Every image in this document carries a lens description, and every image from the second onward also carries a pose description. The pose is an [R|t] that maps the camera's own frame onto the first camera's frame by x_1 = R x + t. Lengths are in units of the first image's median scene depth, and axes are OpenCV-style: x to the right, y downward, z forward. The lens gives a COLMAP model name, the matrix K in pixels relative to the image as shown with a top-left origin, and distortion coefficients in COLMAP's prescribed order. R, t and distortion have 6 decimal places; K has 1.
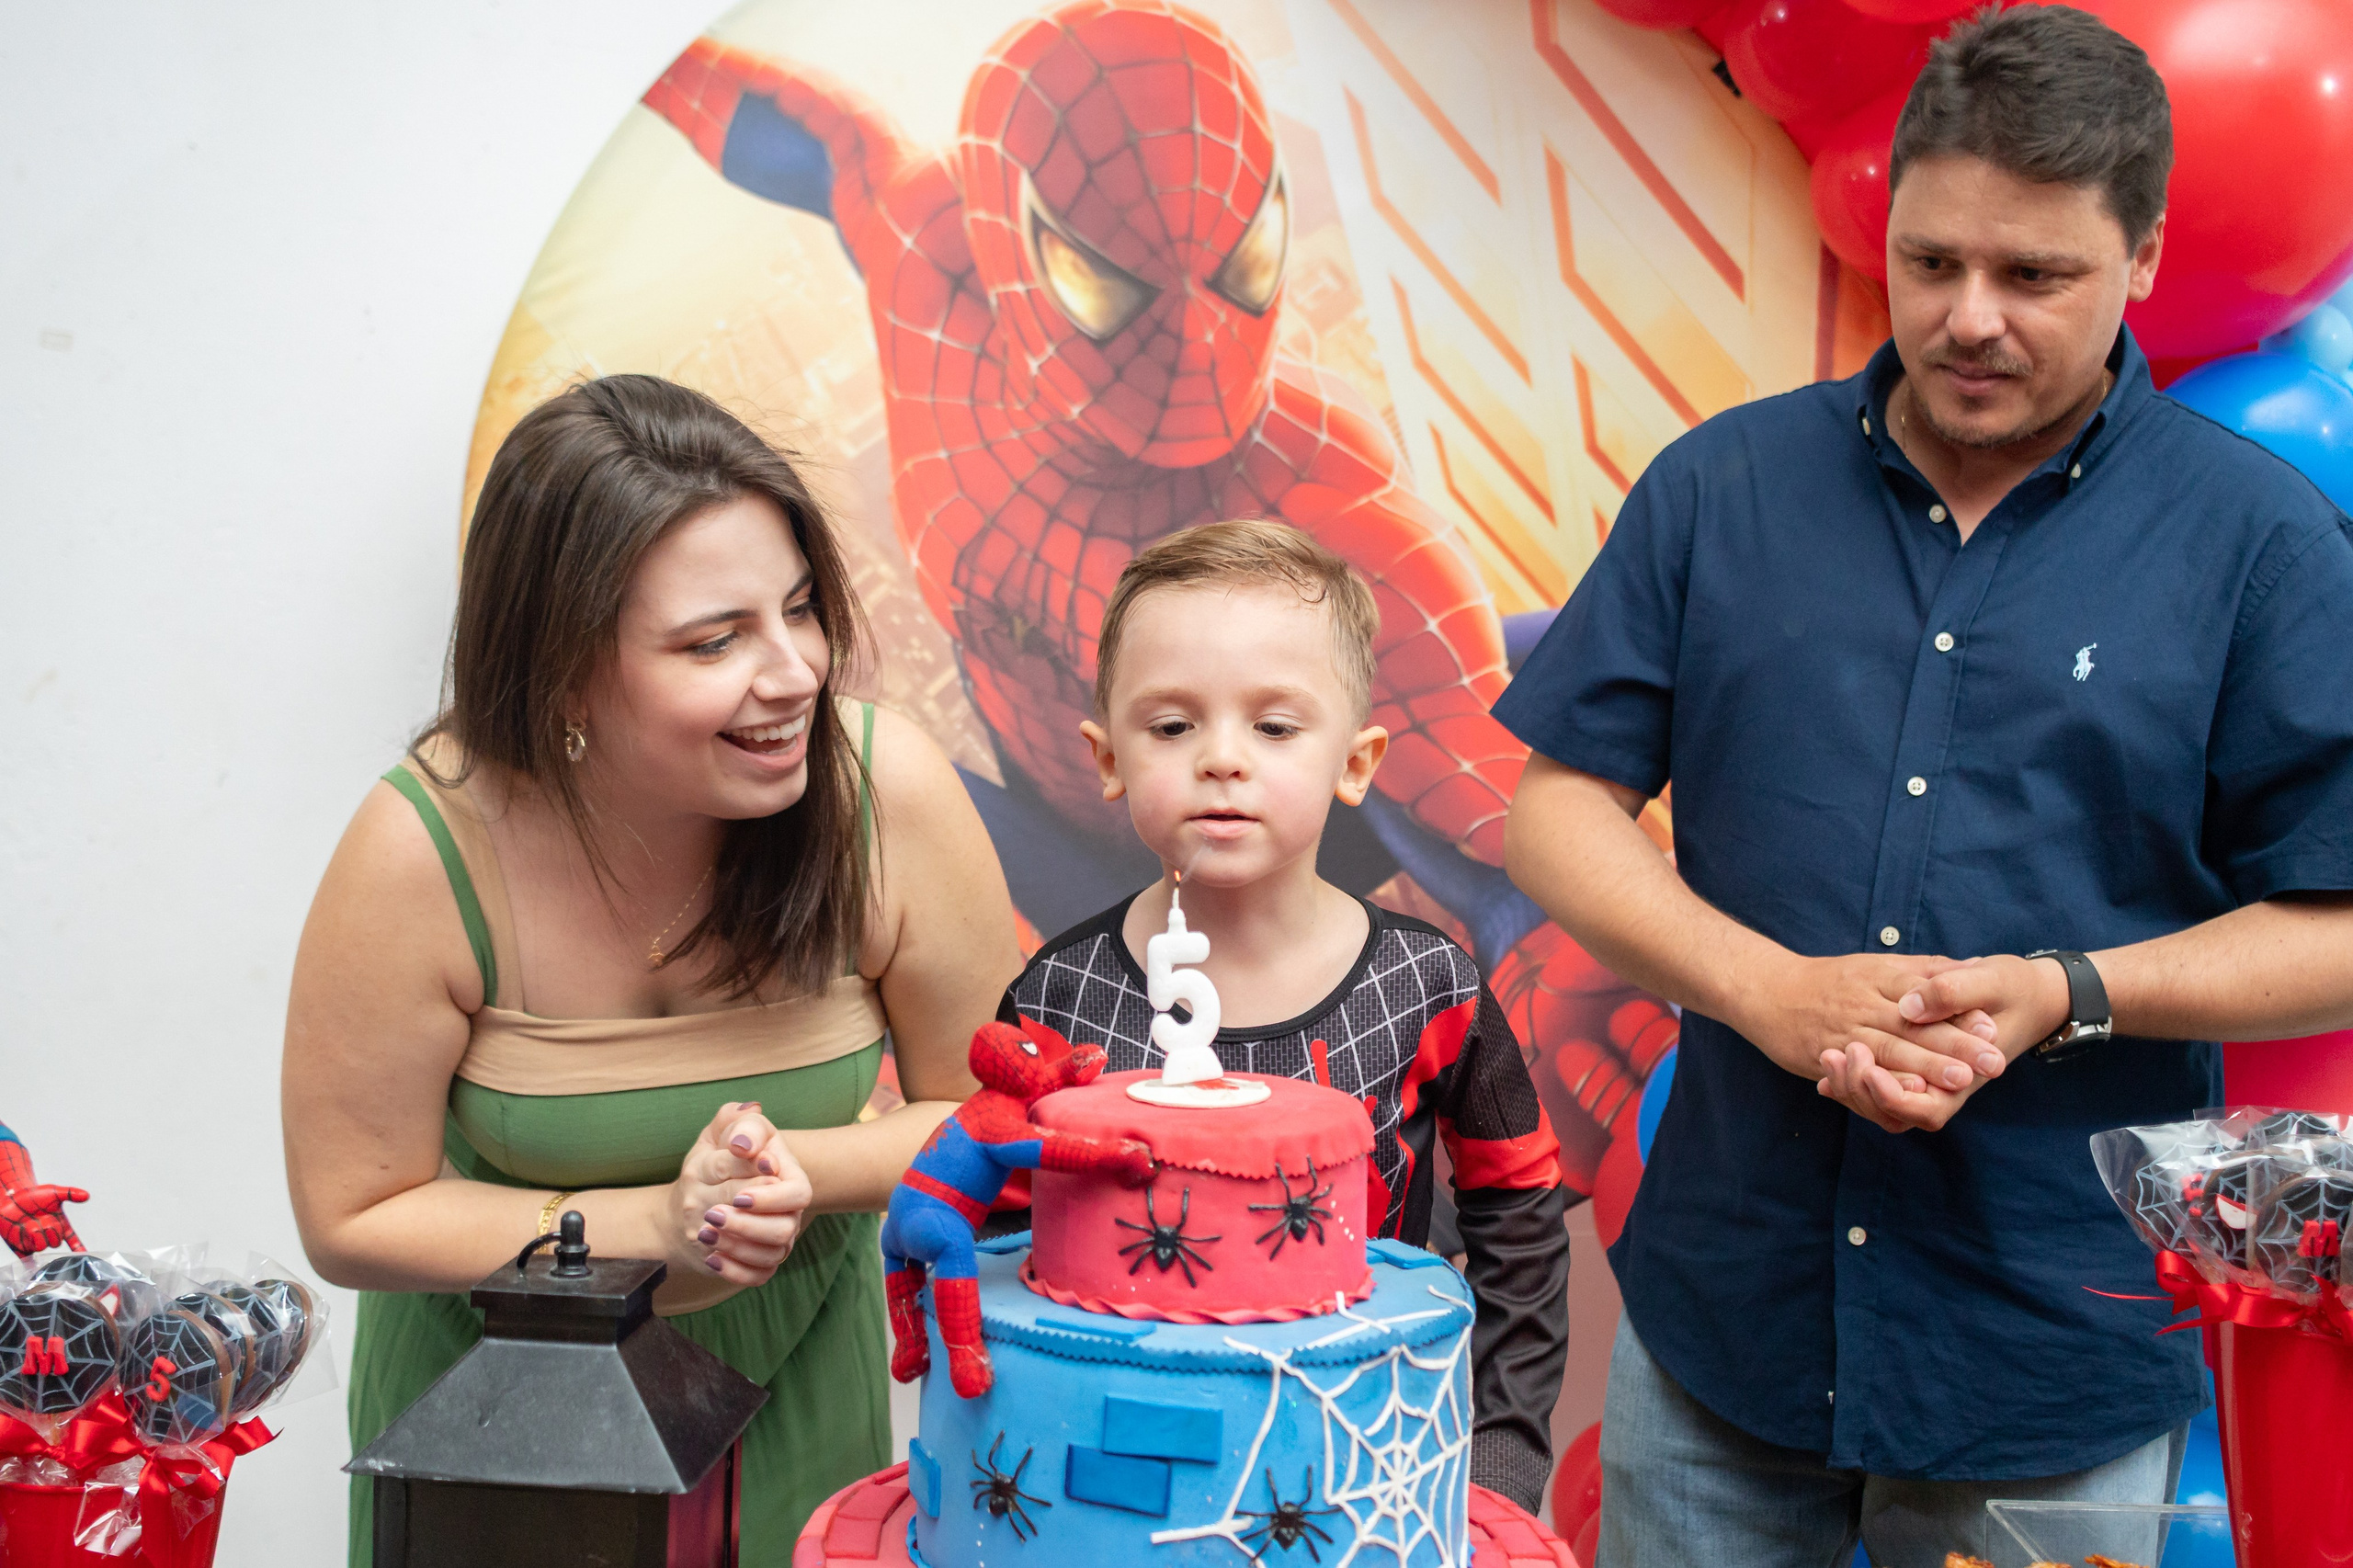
lens RADIAL K [[2532.4, 0, 1141.3], [0, 2532.4, 784.1], [0, 0, 1]] dist [0.004806, -0.008003]
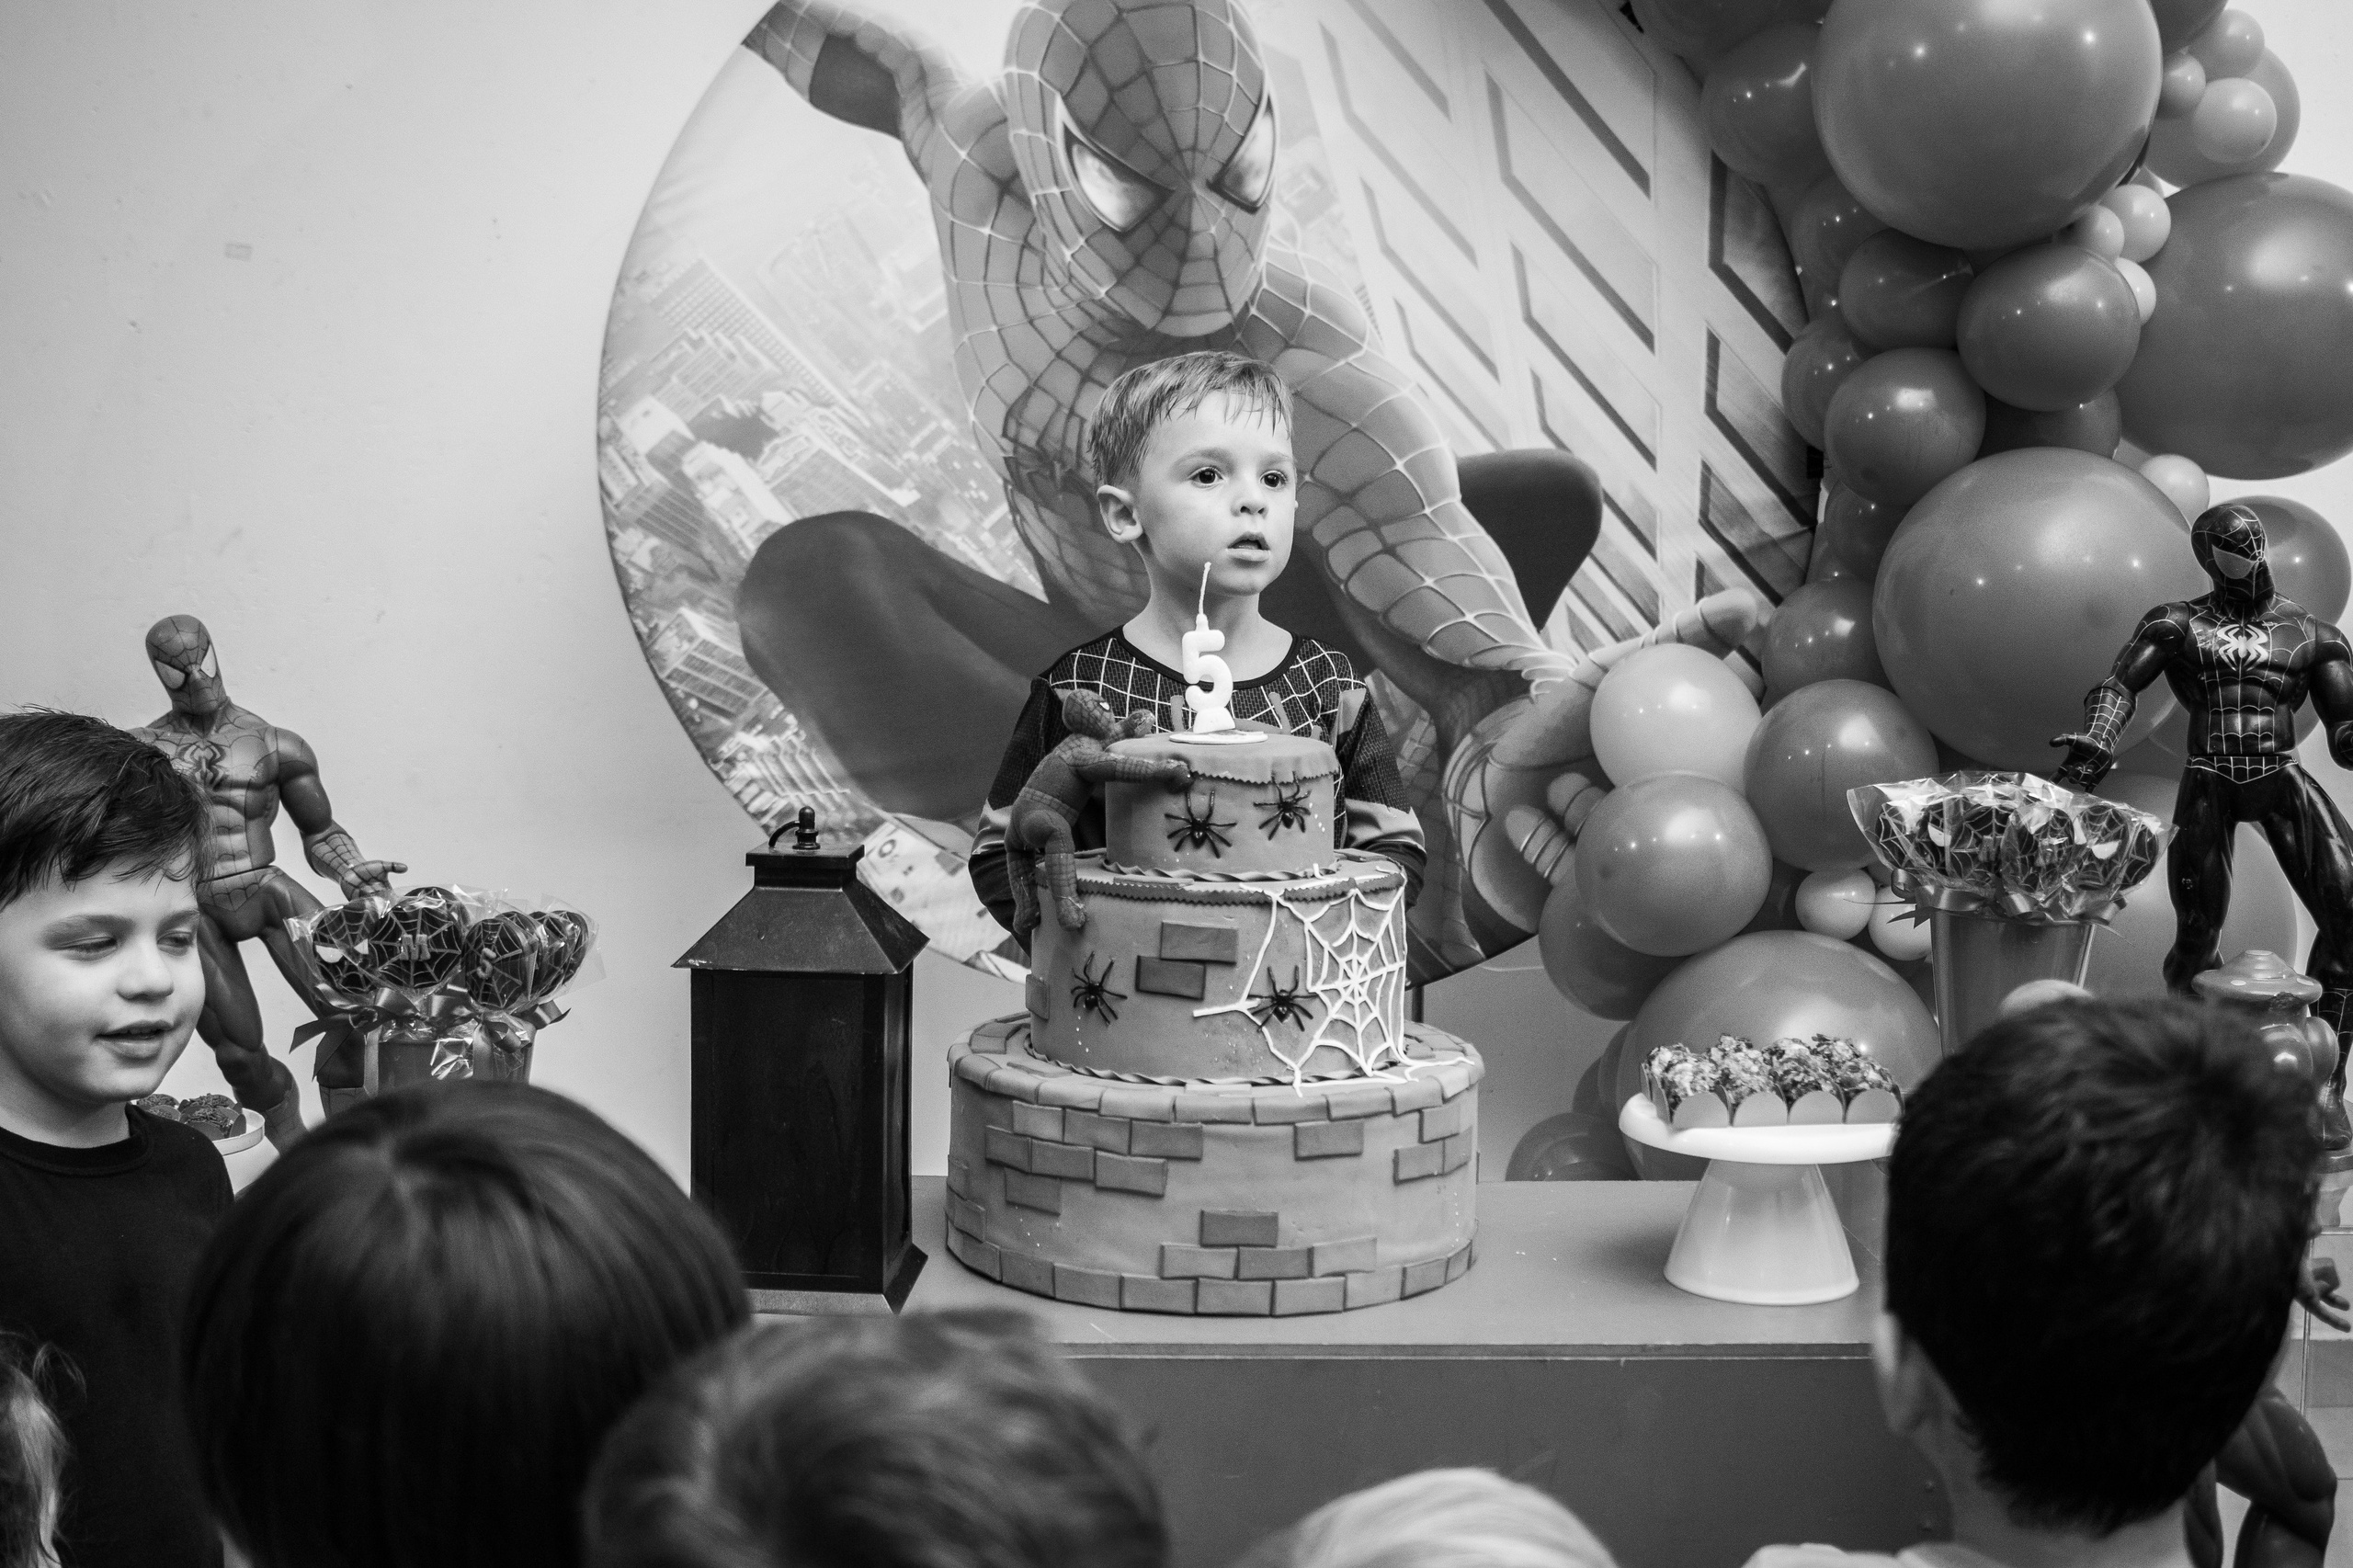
lens RADIAL K [[2484.2, 0, 1199.8], [0, 2484.2, 780.4], [0, 0, 1]] dist [-0.120962, 0.035753]
pose [[0.999649, -0.014813, 0.021963, -0.015742], [0.013886, 0.999029, 0.041800, 0.065773], [-0.022561, -0.041481, 0.998885, -0.335386]]
